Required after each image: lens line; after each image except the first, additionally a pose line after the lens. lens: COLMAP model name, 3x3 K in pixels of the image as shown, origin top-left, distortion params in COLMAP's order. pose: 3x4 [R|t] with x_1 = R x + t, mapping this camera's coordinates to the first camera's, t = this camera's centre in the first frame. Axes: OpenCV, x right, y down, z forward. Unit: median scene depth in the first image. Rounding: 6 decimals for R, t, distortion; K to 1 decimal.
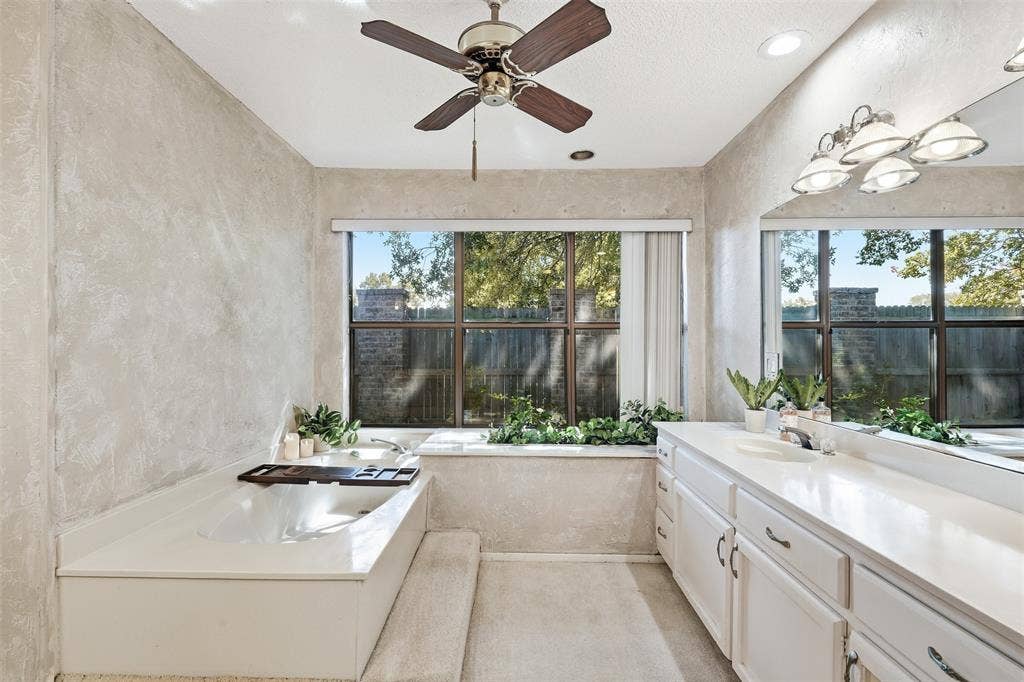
lens RADIAL K [[461.1, 0, 512.0], [0, 461.1, 341.0], [0, 0, 1]] dist [0.000484, 0.000082]
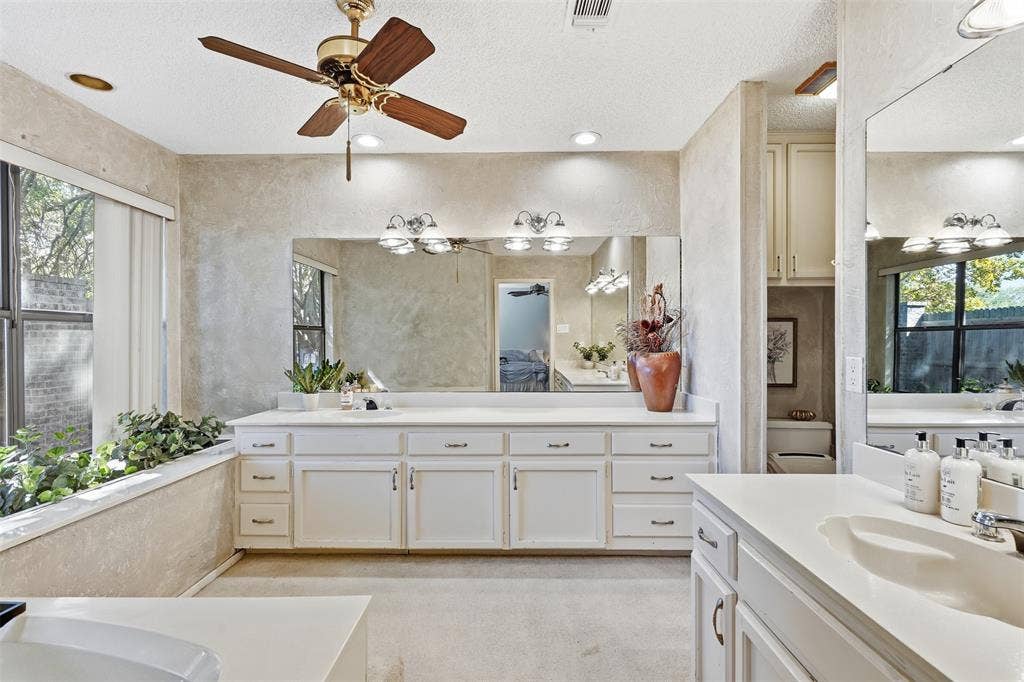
lens RADIAL K [[461.1, 0, 512.0], [0, 461.1, 341.0], [0, 0, 1]] dist [0.000484, 0.000082]
pose [[0.007584, -0.001085, 0.999971, -0.571006], [-0.007152, 0.999974, 0.001139, -0.001998], [-0.999946, -0.007160, 0.007576, 0.336462]]
